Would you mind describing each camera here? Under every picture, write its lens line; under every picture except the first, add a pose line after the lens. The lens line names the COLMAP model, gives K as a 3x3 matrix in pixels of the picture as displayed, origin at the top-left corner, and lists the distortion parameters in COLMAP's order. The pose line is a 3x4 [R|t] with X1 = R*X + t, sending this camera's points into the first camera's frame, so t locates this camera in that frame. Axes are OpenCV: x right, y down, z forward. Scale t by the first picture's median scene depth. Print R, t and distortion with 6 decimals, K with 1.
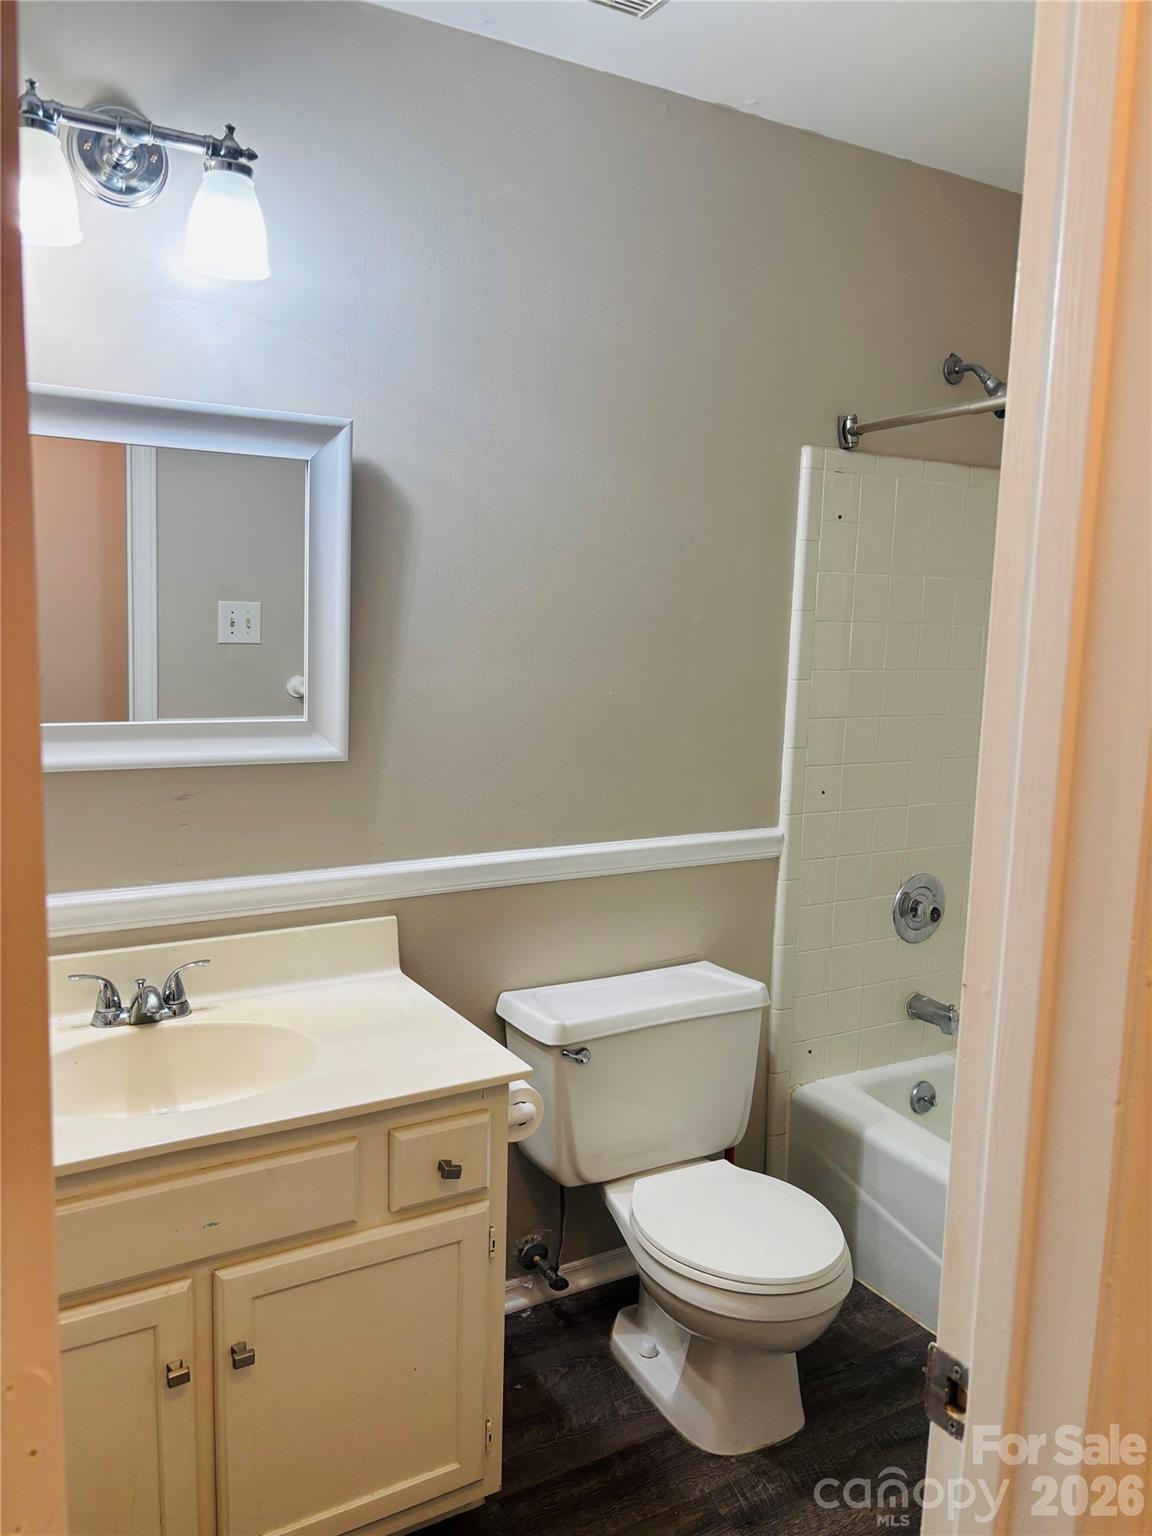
lens RADIAL K [[1164.7, 0, 573.9], [0, 1164.7, 767.0], [0, 0, 1]] dist [-0.006612, -0.003692]
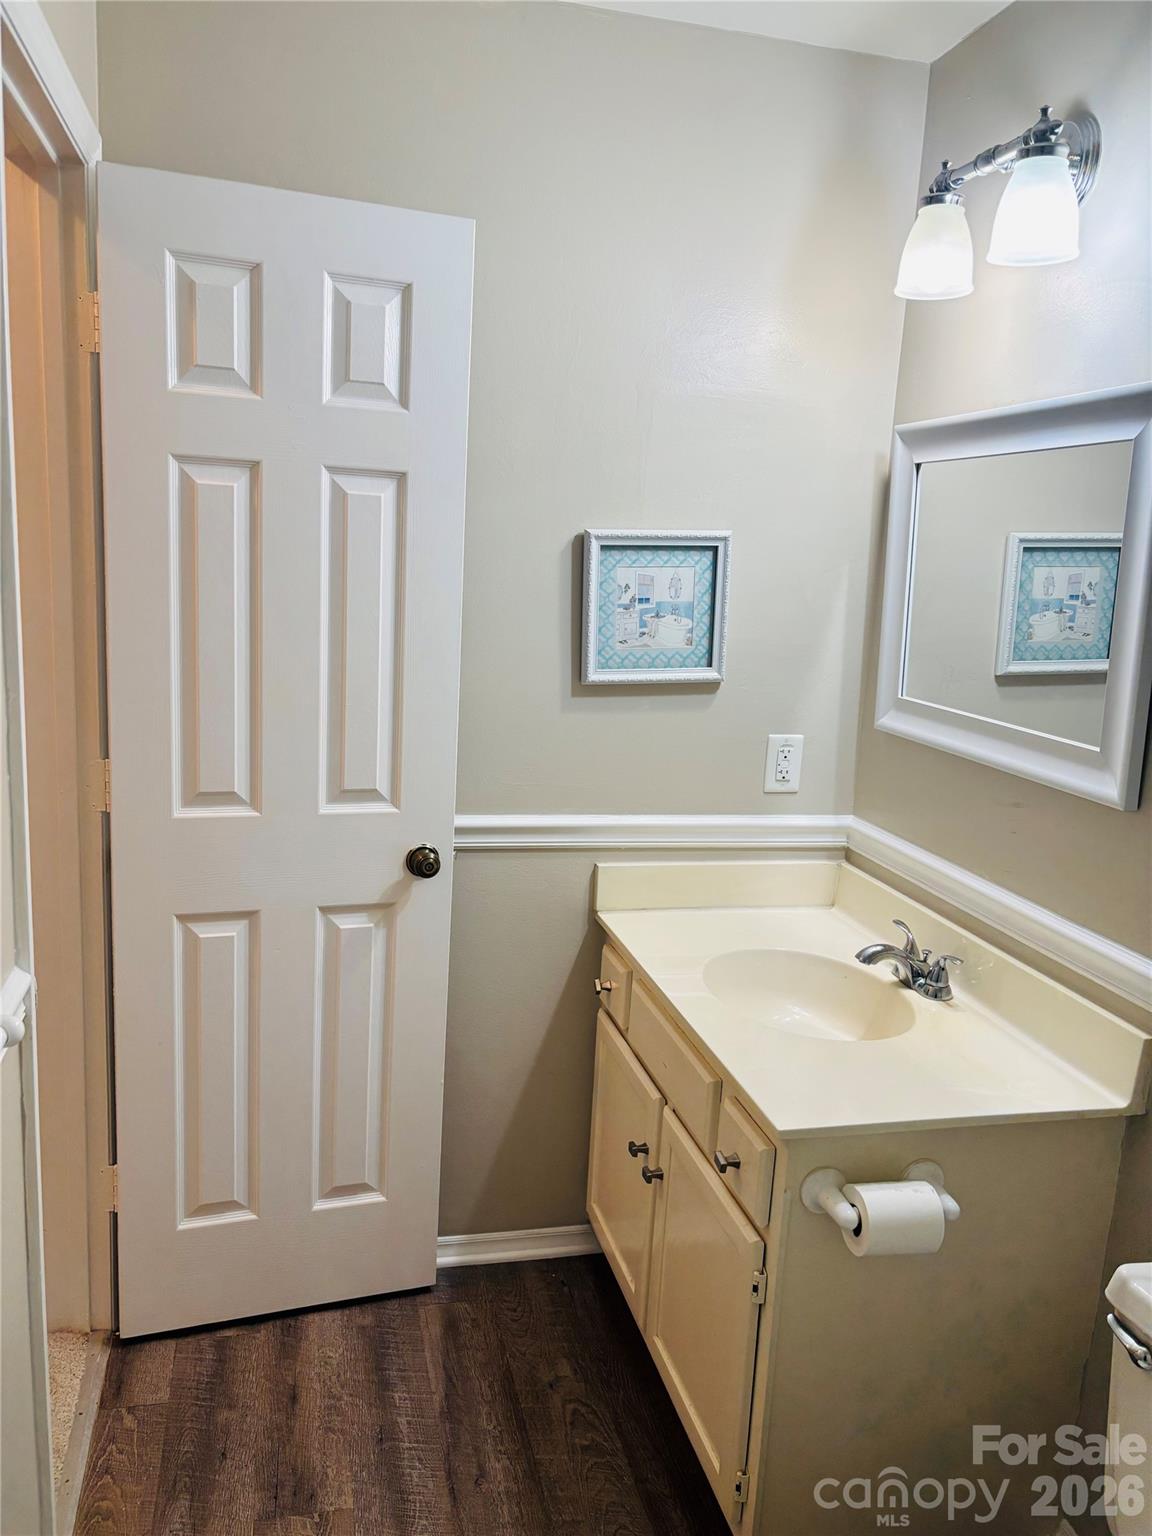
lens RADIAL K [[1164.7, 0, 575.4], [0, 1164.7, 764.3], [0, 0, 1]] dist [-0.006612, -0.003692]
pose [[-0.277253, 0.130349, -0.951914, 0.724009], [-0.192337, 0.963170, 0.187909, -0.124460], [0.941349, 0.235187, -0.241971, 0.910172]]
